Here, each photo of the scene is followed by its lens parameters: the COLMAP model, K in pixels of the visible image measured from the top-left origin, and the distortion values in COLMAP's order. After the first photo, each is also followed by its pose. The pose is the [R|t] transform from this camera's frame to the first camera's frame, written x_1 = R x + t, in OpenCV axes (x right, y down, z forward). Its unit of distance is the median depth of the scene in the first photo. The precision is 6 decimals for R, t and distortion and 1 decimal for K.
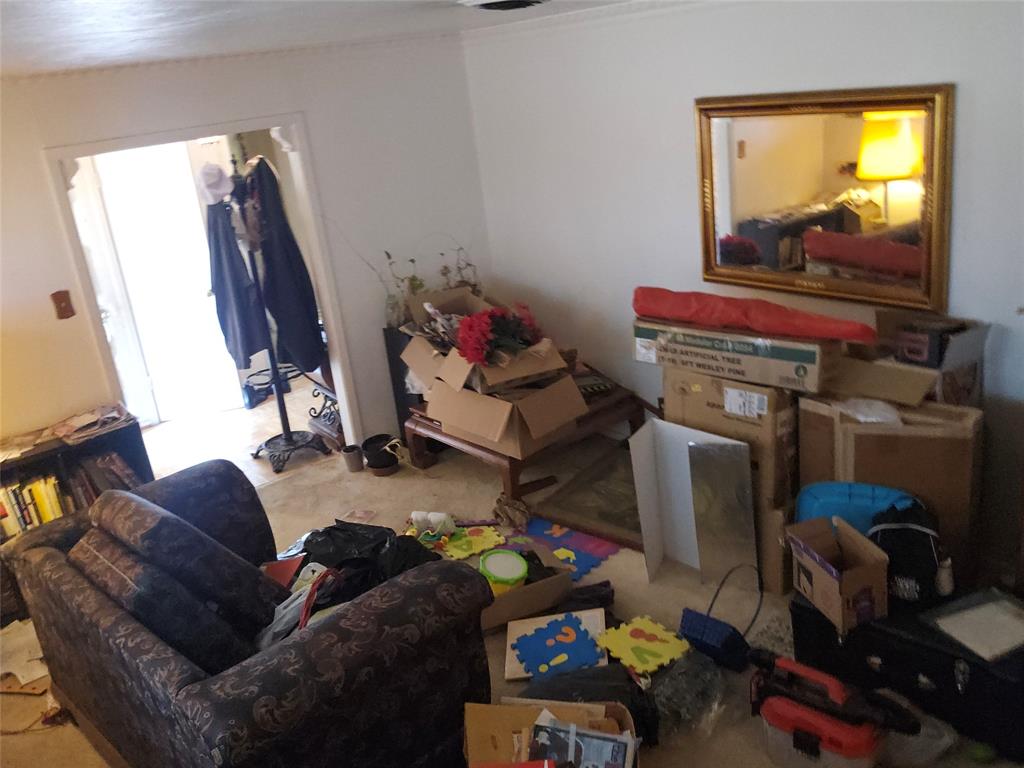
lens RADIAL K [[967.4, 0, 512.0], [0, 967.4, 384.5], [0, 0, 1]] dist [0.003440, 0.000000]
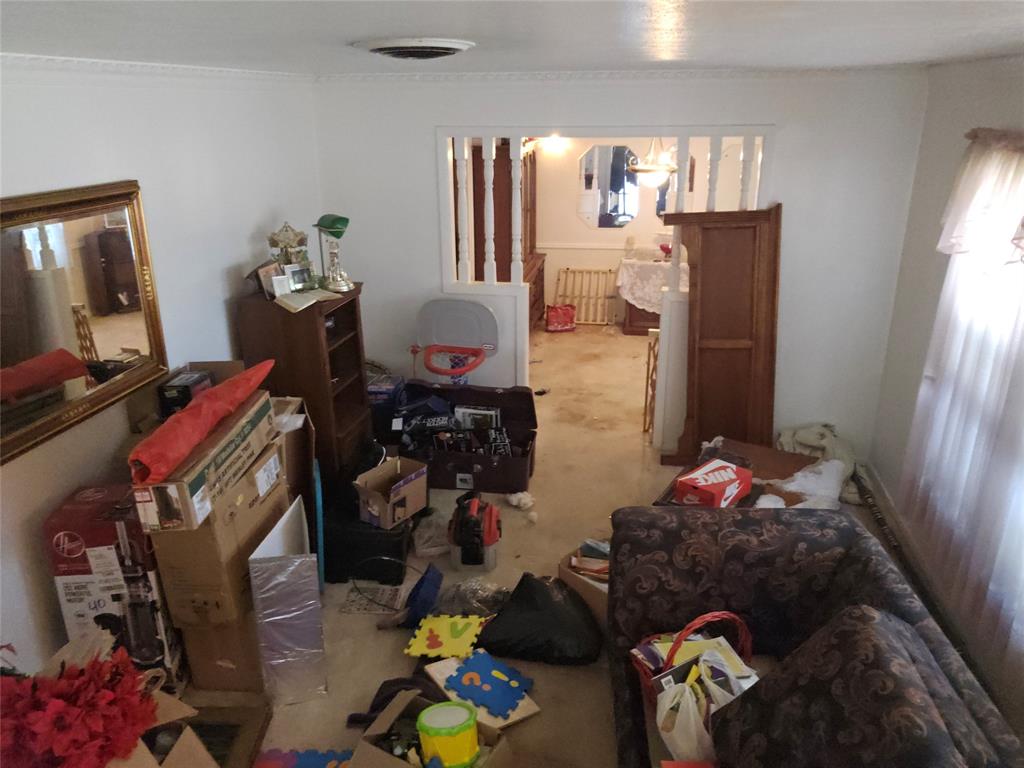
lens RADIAL K [[740.3, 0, 510.9], [0, 740.3, 383.1], [0, 0, 1]] dist [0.000690, 0.000027]
pose [[-0.671298, -0.125435, 0.730496, -0.489691], [0.328645, 0.833020, 0.445052, -0.325004], [-0.664342, 0.538836, -0.517981, 1.183988]]
